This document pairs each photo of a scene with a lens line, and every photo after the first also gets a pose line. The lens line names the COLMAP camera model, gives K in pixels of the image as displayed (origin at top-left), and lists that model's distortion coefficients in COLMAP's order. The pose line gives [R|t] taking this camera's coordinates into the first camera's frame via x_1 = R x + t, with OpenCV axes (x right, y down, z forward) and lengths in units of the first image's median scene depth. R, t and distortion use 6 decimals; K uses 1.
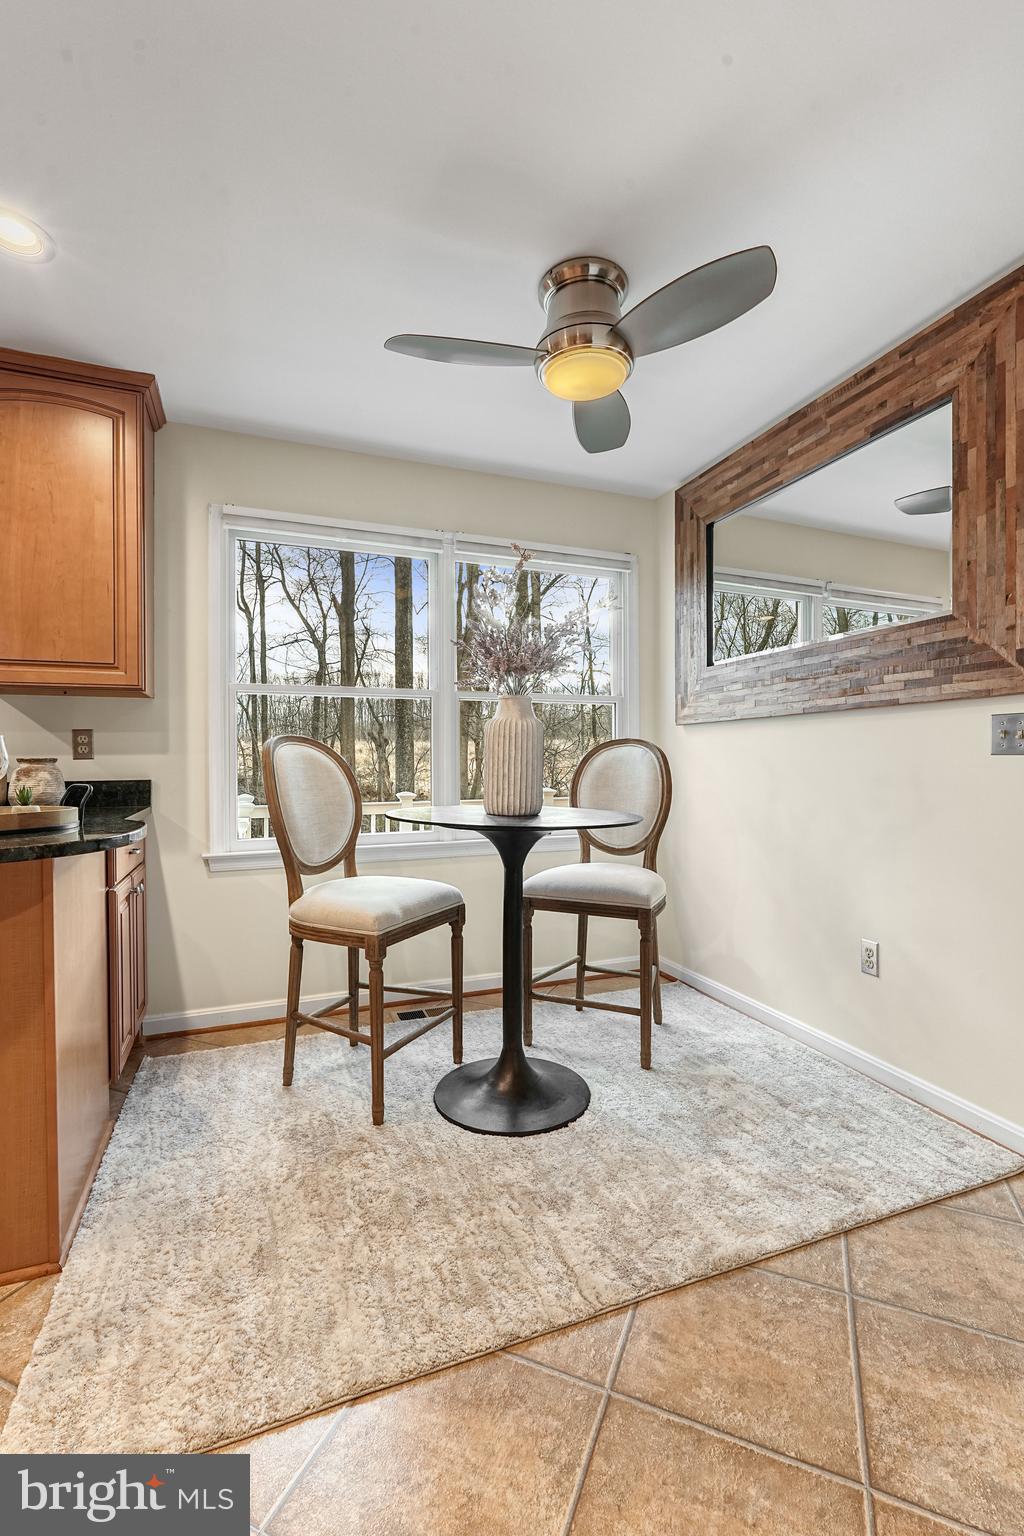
lens RADIAL K [[676.9, 0, 517.0], [0, 676.9, 764.6], [0, 0, 1]] dist [-0.015050, 0.006887]
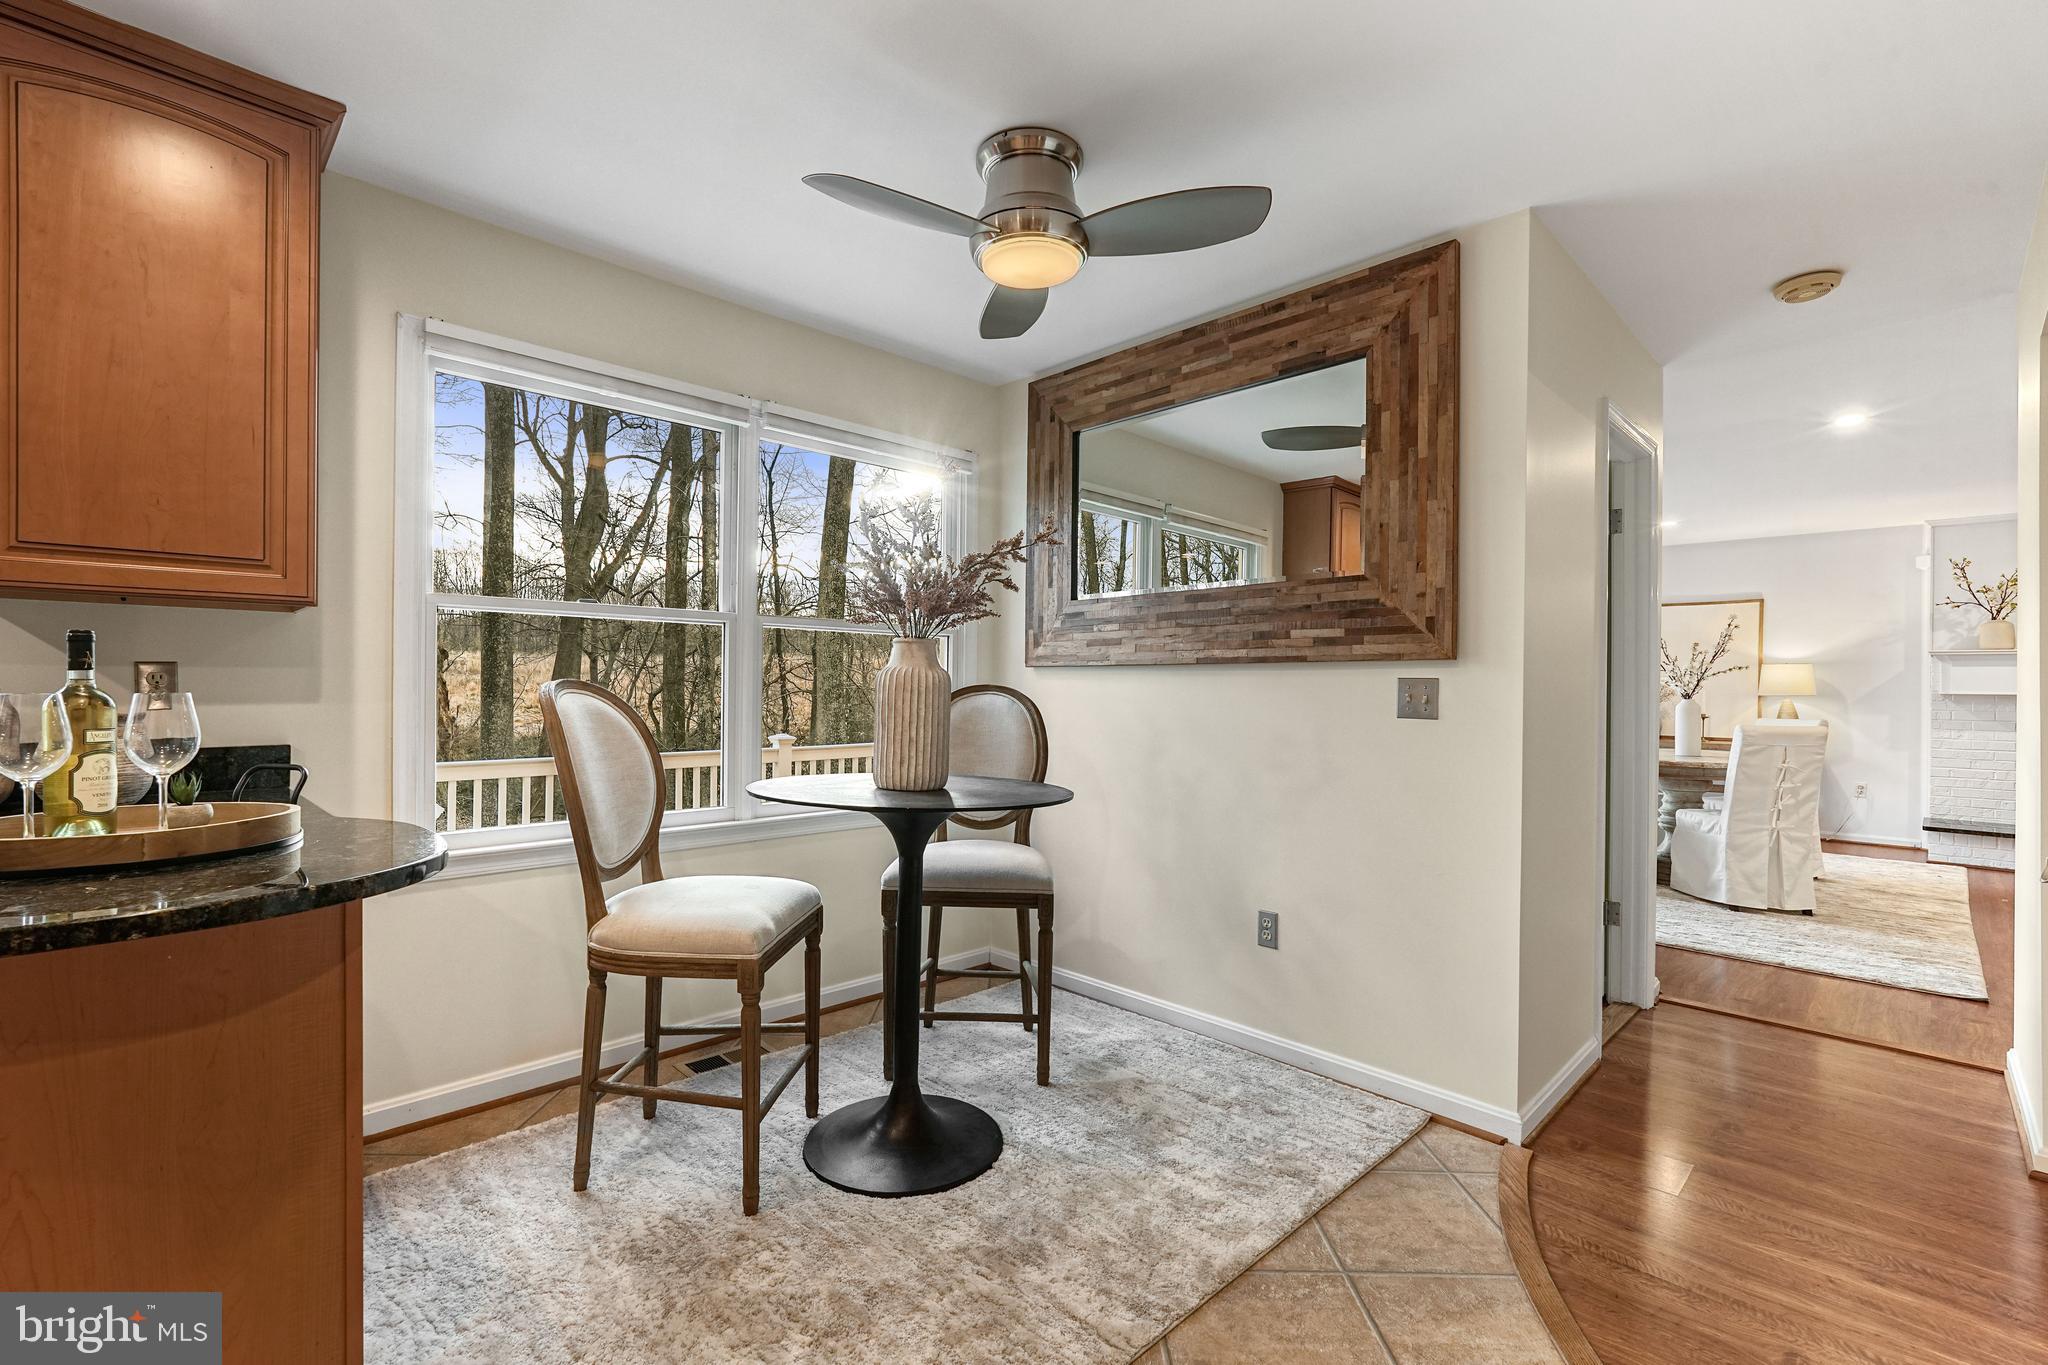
lens RADIAL K [[902.6, 0, 1026.0], [0, 902.6, 690.5], [0, 0, 1]] dist [-0.015050, 0.006887]
pose [[0.921360, 0.012113, 0.388522, -0.279958], [-0.011598, 0.999926, -0.003670, -0.036804], [-0.388538, -0.001125, 0.921432, -0.022483]]
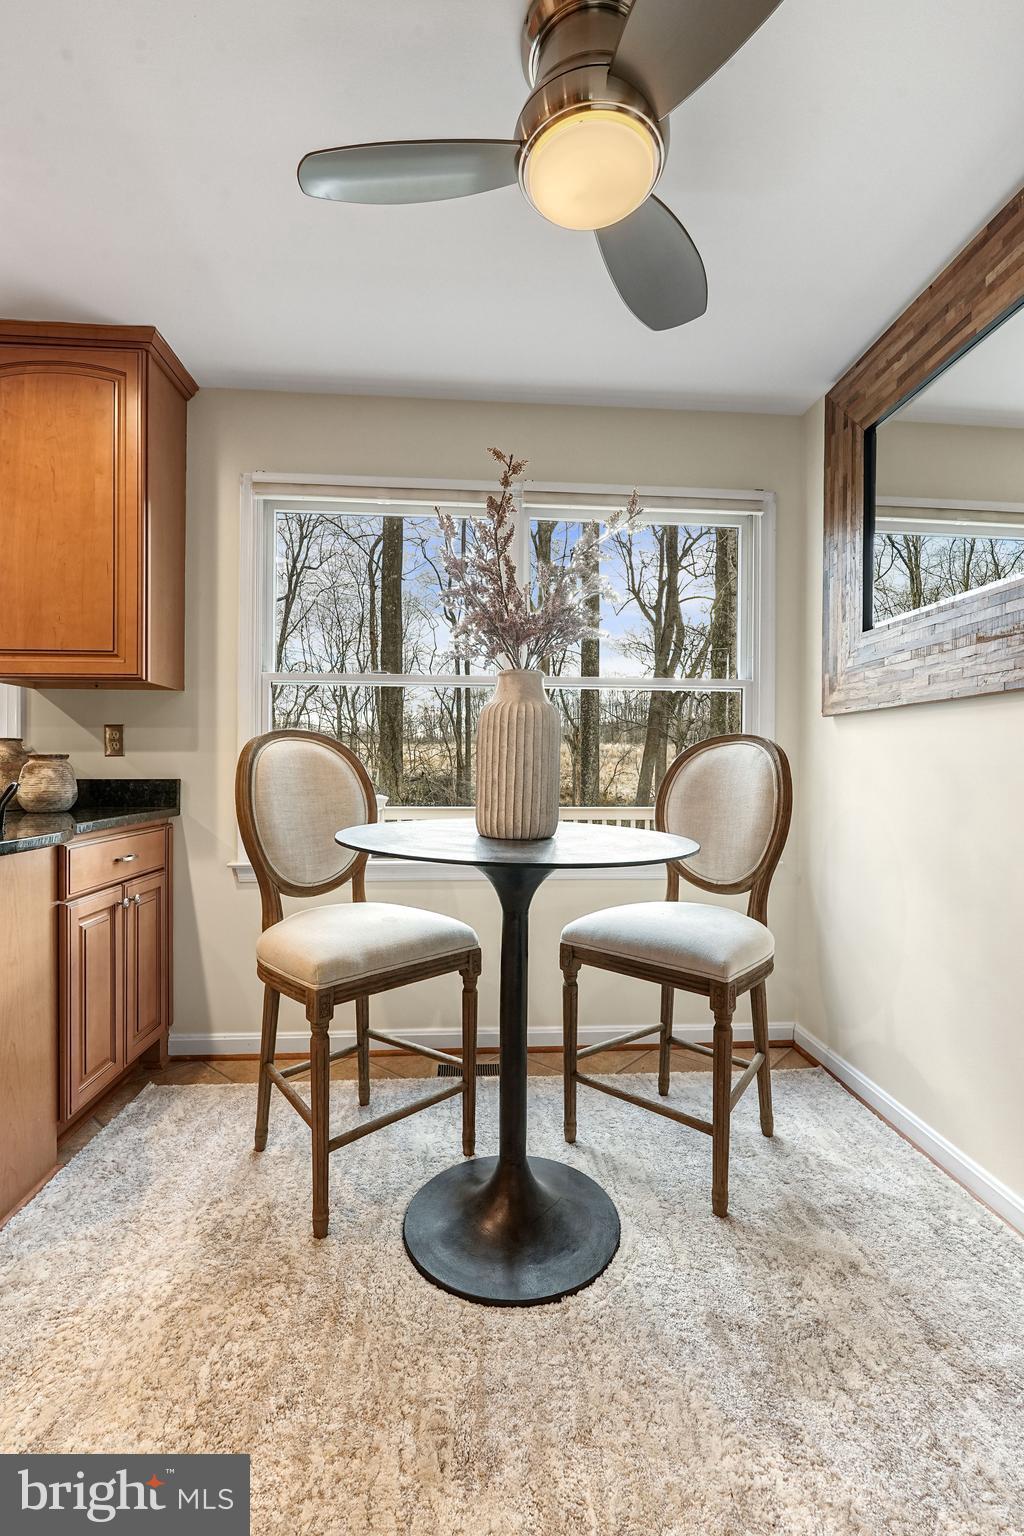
lens RADIAL K [[676.9, 0, 513.9], [0, 676.9, 768.8], [0, 0, 1]] dist [-0.015050, 0.006887]
pose [[0.954358, 0.013190, -0.298374, 0.196891], [-0.012454, 0.999913, 0.004368, -0.001316], [0.298405, -0.000453, 0.954439, 0.299171]]
